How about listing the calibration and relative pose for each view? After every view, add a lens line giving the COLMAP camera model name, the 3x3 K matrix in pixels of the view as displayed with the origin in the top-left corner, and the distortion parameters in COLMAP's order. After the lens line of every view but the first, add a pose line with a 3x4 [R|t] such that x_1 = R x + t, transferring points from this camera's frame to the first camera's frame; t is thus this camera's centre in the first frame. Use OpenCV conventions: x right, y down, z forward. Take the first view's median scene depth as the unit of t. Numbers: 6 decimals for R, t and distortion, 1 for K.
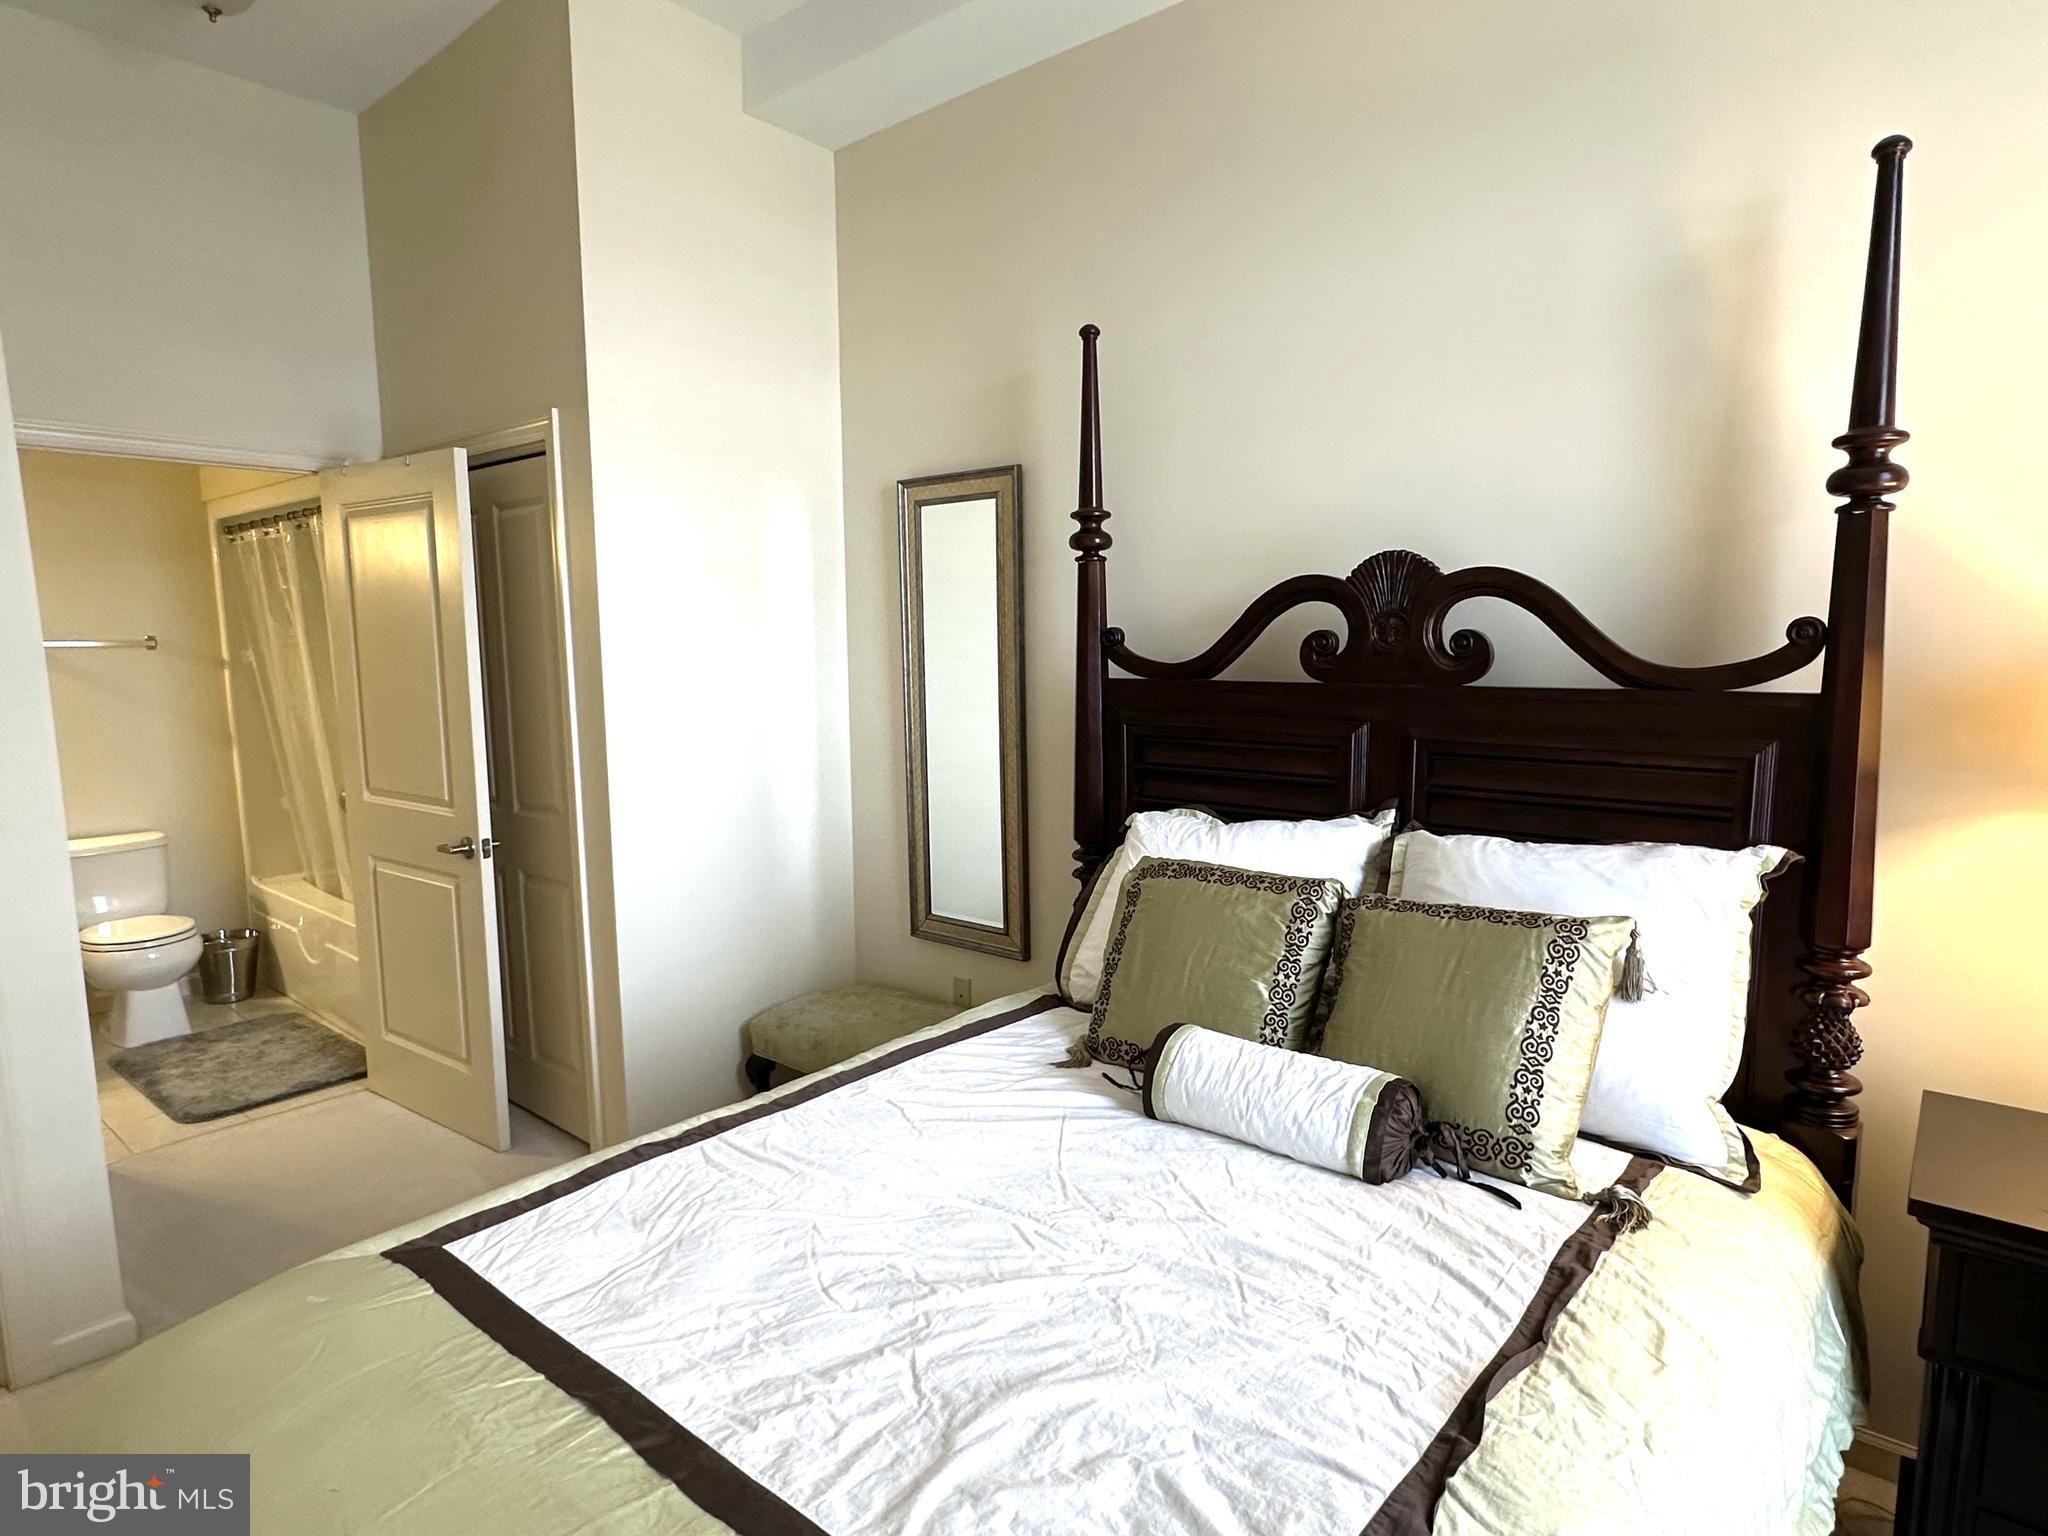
lens RADIAL K [[1142.2, 0, 1023.0], [0, 1142.2, 774.2], [0, 0, 1]] dist [0.002621, -0.000551]
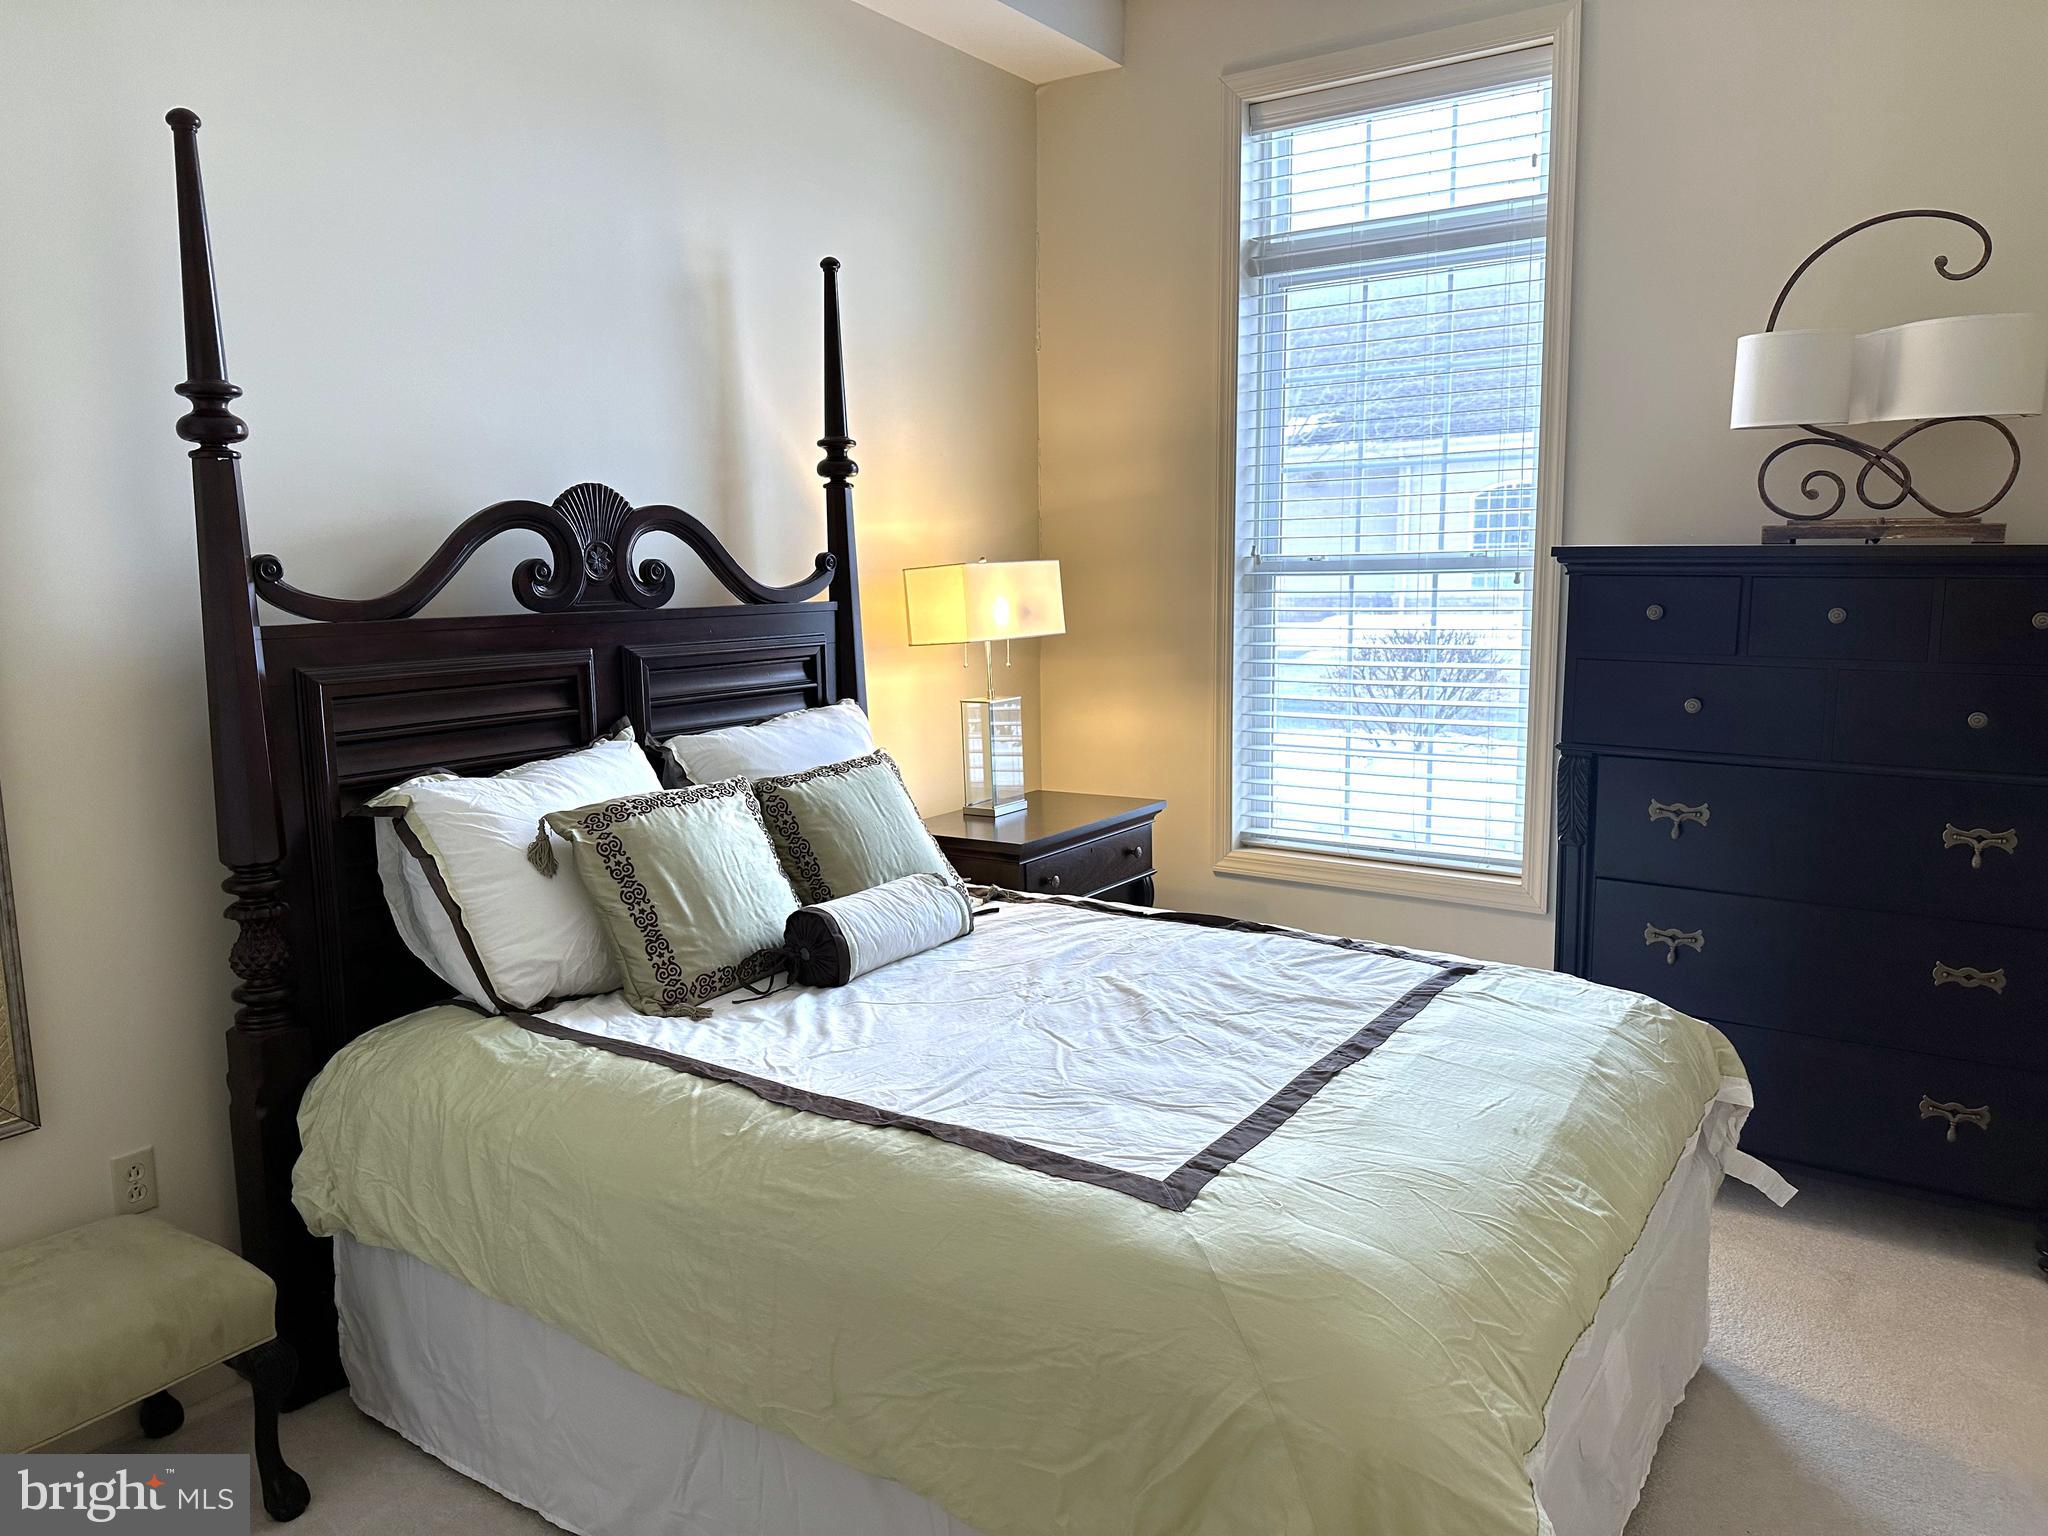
lens RADIAL K [[1422.0, 0, 1032.1], [0, 1422.0, 771.1], [0, 0, 1]] dist [0.100117, -0.126558]
pose [[-0.104976, -0.128532, 0.986134, -1.117295], [0.143235, 0.979319, 0.142891, -0.071150], [-0.984106, 0.156249, -0.084395, 0.793177]]
